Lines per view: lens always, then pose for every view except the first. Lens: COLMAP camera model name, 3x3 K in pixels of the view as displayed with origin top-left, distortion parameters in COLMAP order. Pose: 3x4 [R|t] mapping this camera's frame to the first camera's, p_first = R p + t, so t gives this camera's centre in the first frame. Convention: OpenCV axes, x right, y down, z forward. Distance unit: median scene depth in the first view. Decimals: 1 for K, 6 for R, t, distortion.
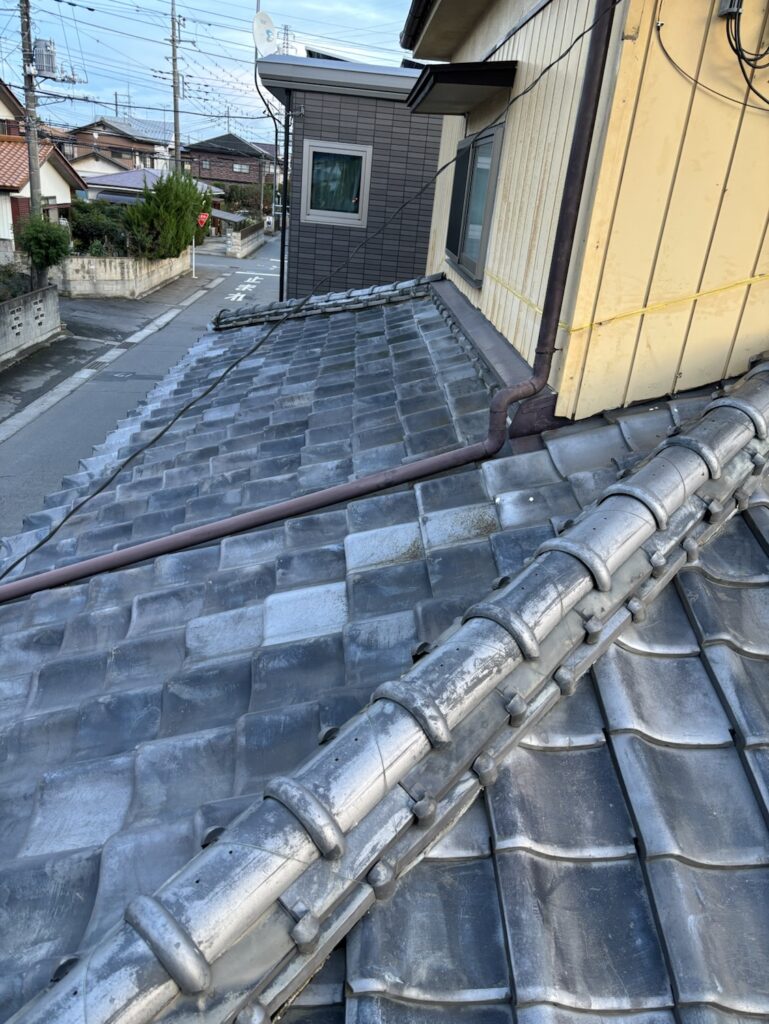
lens RADIAL K [[767.7, 0, 384.5], [0, 767.7, 512.0], [0, 0, 1]] dist [0.003875, 0.001055]
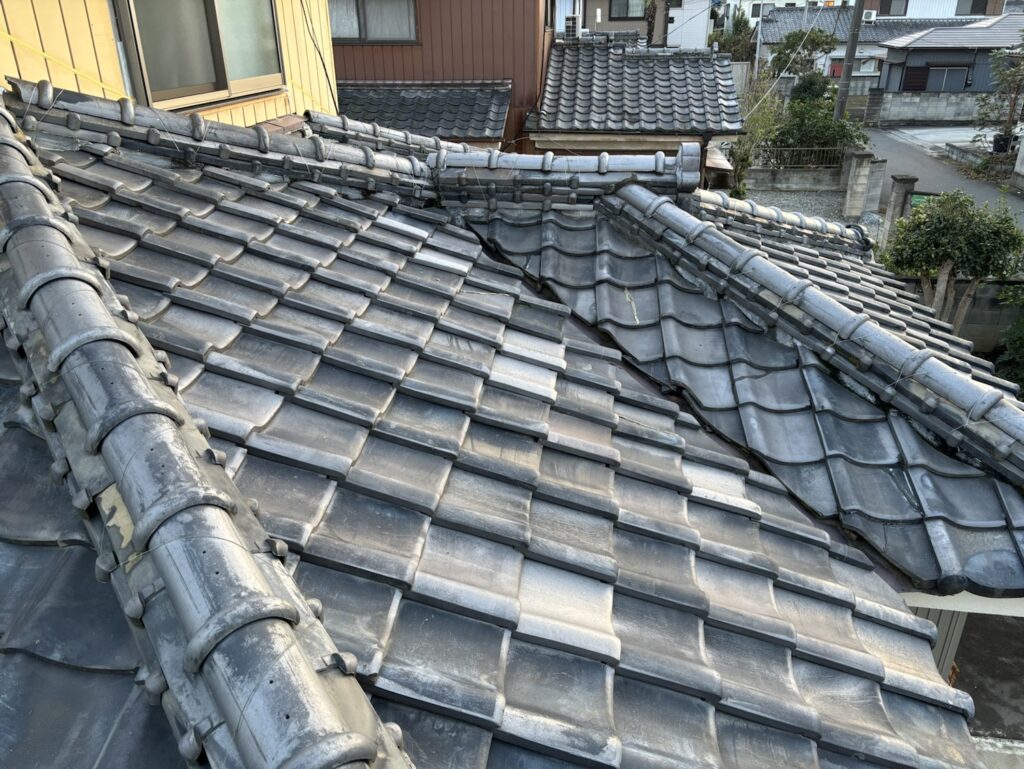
lens RADIAL K [[792.7, 0, 512.0], [0, 792.7, 384.5], [0, 0, 1]] dist [0.089977, -0.087078]
pose [[0.134816, -0.502128, 0.854220, -0.723244], [0.417555, 0.810597, 0.410586, -0.124551], [-0.898595, 0.301330, 0.318948, 0.261582]]
